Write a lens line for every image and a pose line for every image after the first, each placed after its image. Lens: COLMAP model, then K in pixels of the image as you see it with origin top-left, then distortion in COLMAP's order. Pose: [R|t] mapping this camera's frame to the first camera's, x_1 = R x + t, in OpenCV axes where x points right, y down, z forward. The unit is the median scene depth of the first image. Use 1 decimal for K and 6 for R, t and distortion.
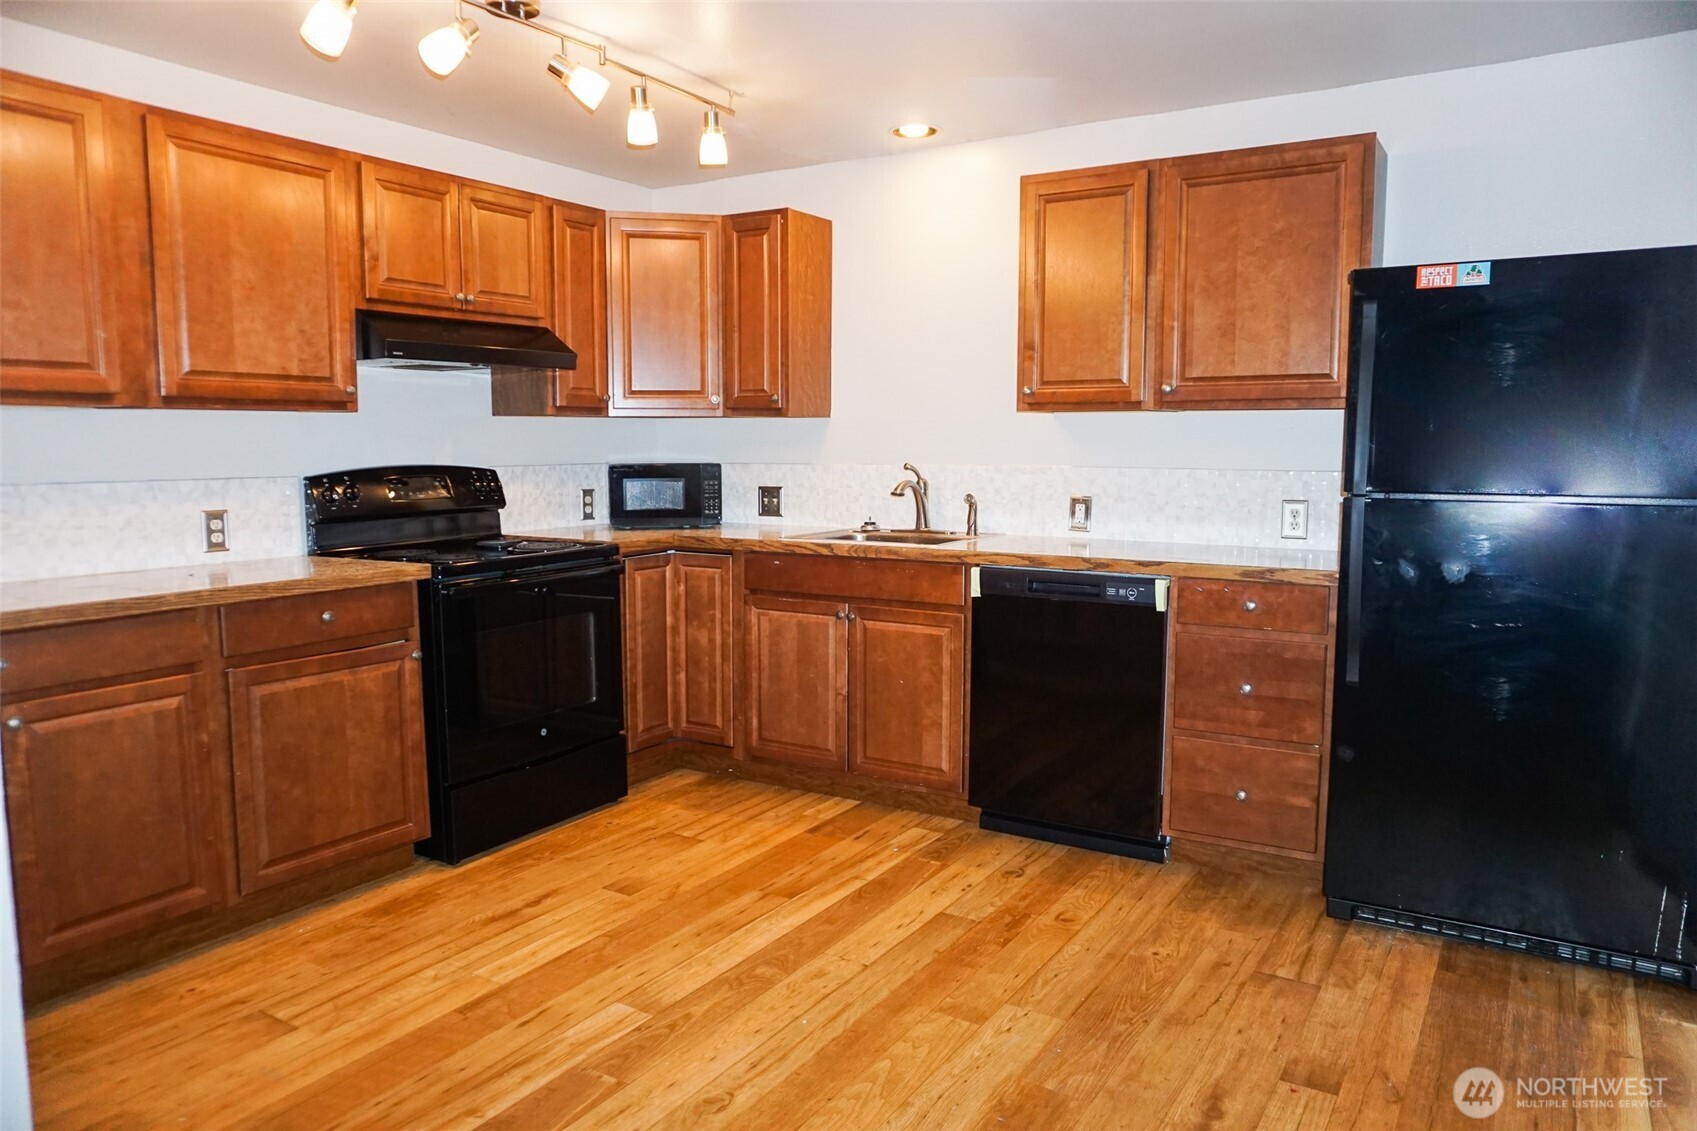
lens RADIAL K [[1157.0, 0, 846.6], [0, 1157.0, 558.6], [0, 0, 1]] dist [-0.003361, -0.001461]
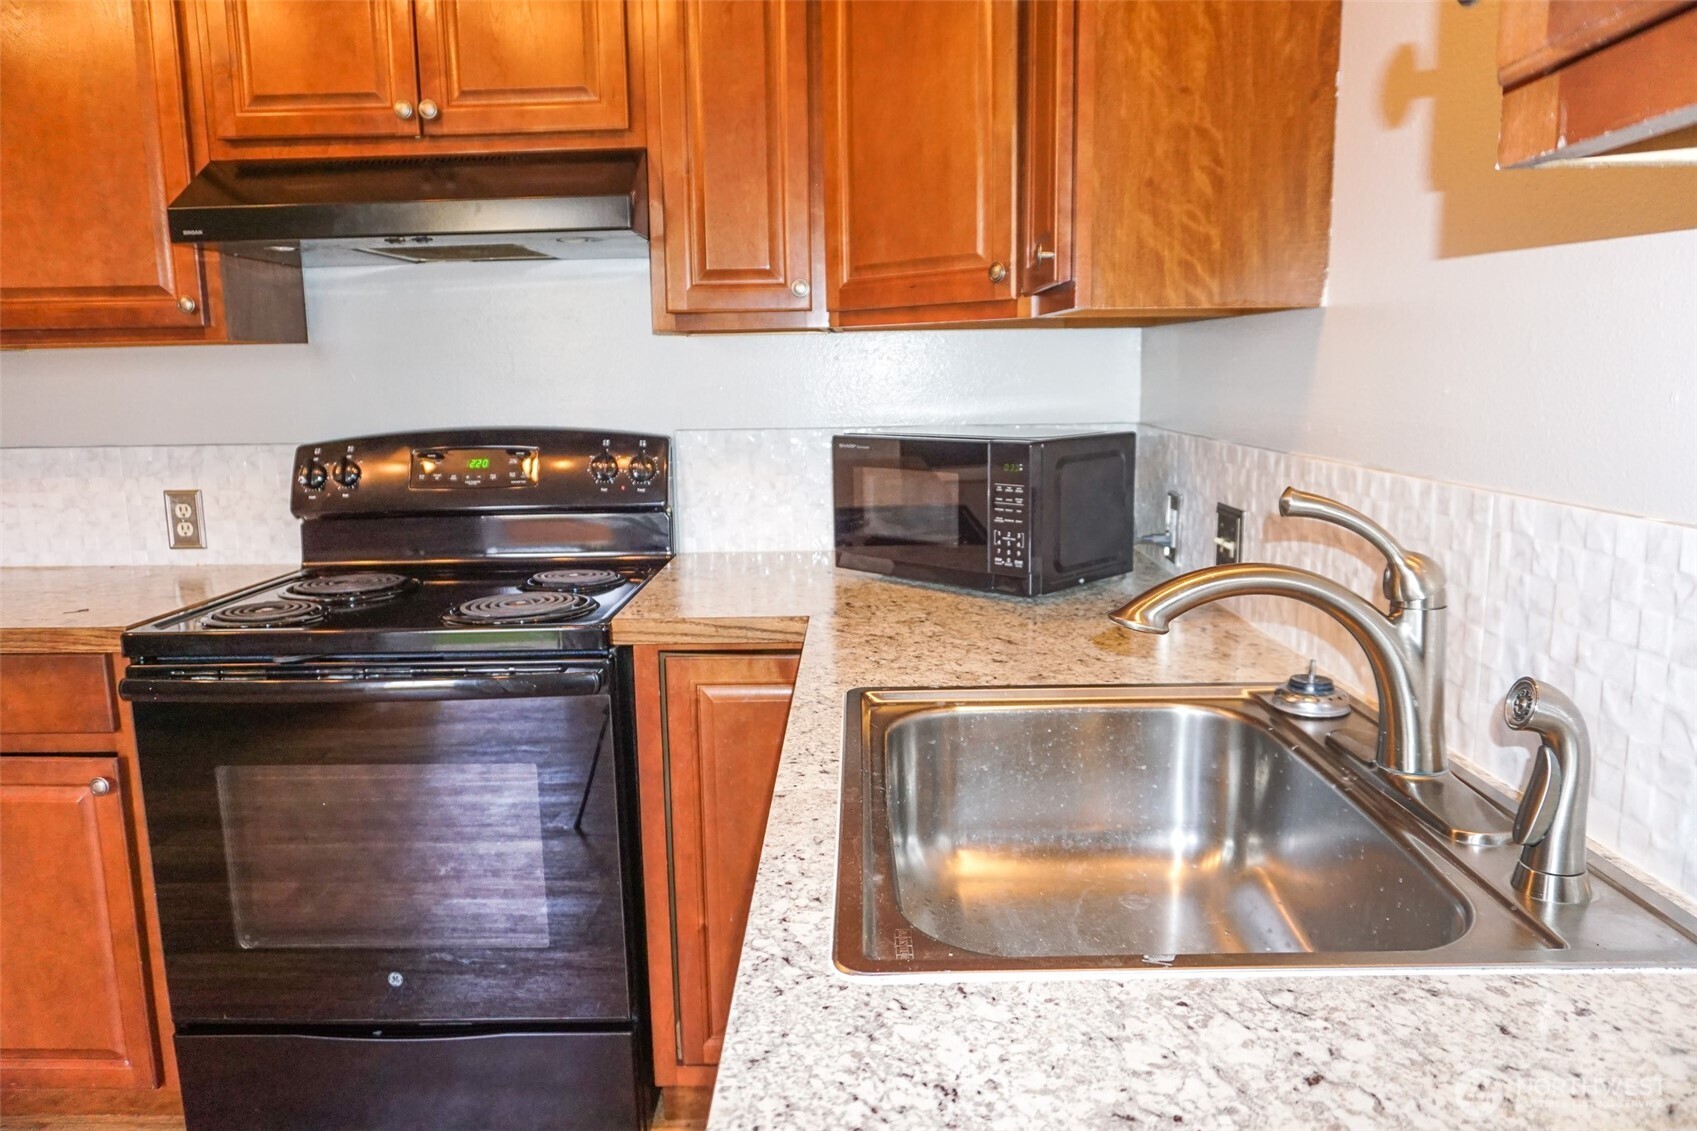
lens RADIAL K [[1157.0, 0, 846.6], [0, 1157.0, 558.6], [0, 0, 1]] dist [-0.003361, -0.001461]
pose [[0.512173, 0.130535, -0.848905, 0.283416], [-0.074471, 0.991410, 0.107517, -0.116577], [0.855647, 0.008151, 0.517495, 1.080484]]
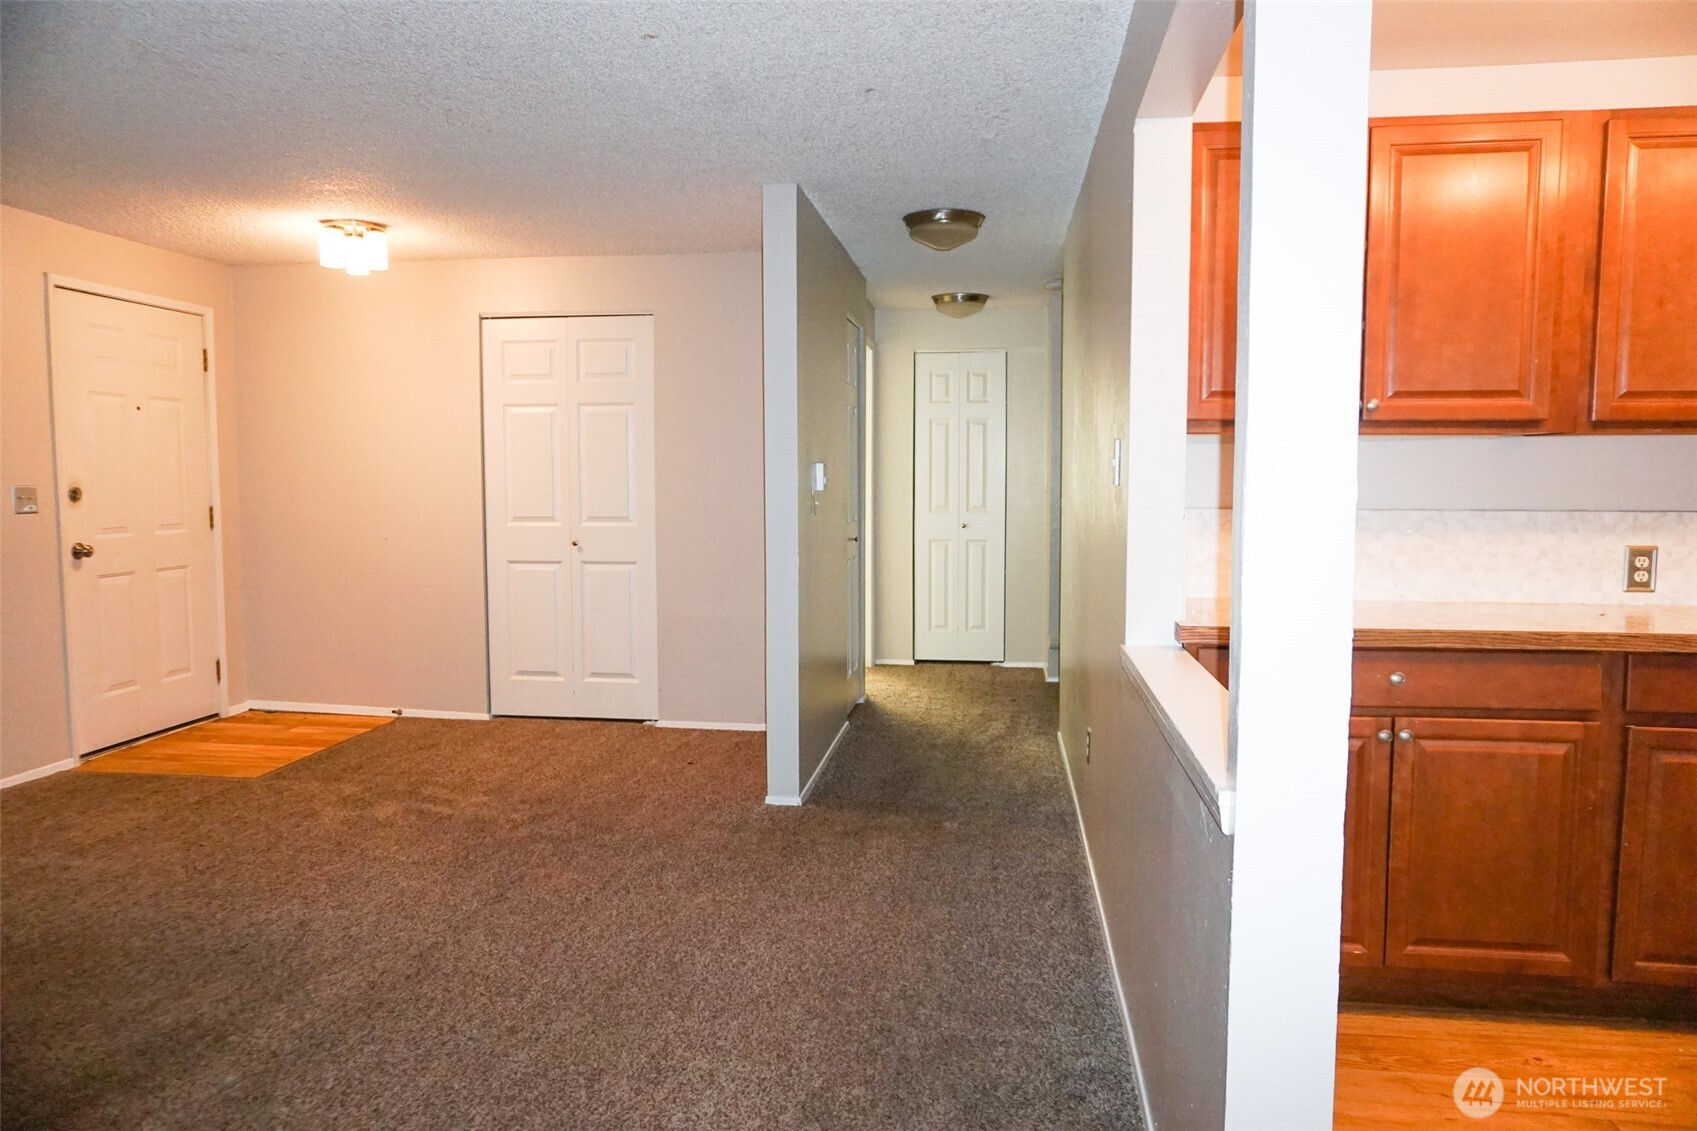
lens RADIAL K [[1157.0, 0, 846.6], [0, 1157.0, 558.6], [0, 0, 1]] dist [-0.003361, -0.001461]
pose [[0.409570, 0.076232, -0.909088, 0.017922], [-0.092409, 0.994844, 0.041791, -0.013719], [0.907586, 0.066891, 0.414503, 0.074892]]
